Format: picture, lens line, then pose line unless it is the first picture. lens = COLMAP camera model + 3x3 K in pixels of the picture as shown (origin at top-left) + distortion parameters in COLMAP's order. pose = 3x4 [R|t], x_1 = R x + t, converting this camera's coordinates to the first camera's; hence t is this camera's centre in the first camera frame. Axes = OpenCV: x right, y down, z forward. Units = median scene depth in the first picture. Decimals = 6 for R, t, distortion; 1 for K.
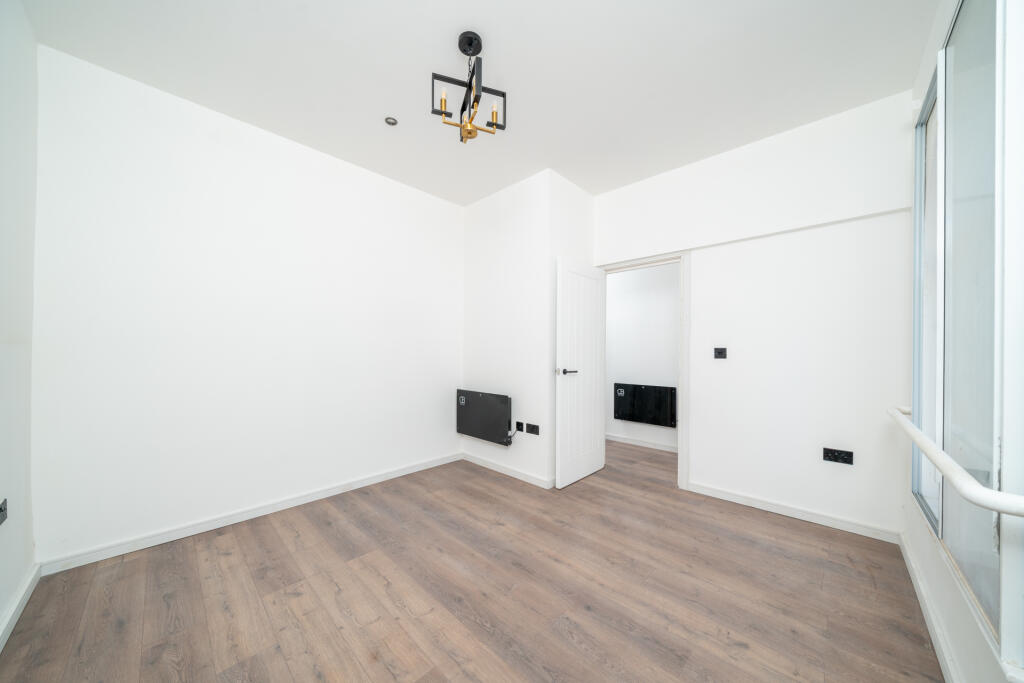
lens RADIAL K [[342.2, 0, 509.0], [0, 342.2, 347.6], [0, 0, 1]] dist [-0.001454, -0.000177]
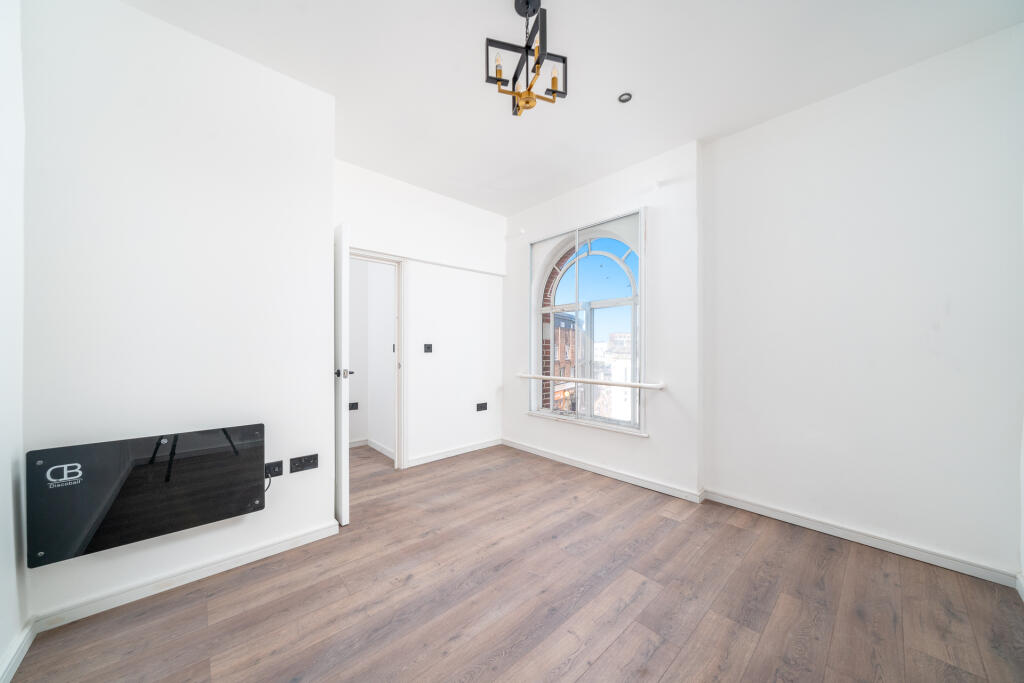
lens RADIAL K [[342.2, 0, 510.1], [0, 342.2, 350.3], [0, 0, 1]] dist [-0.001454, -0.000177]
pose [[0.068742, -0.011648, 0.997566, -0.763369], [-0.010434, 0.999869, 0.012394, 0.006699], [-0.997580, -0.011260, 0.068612, 0.745028]]
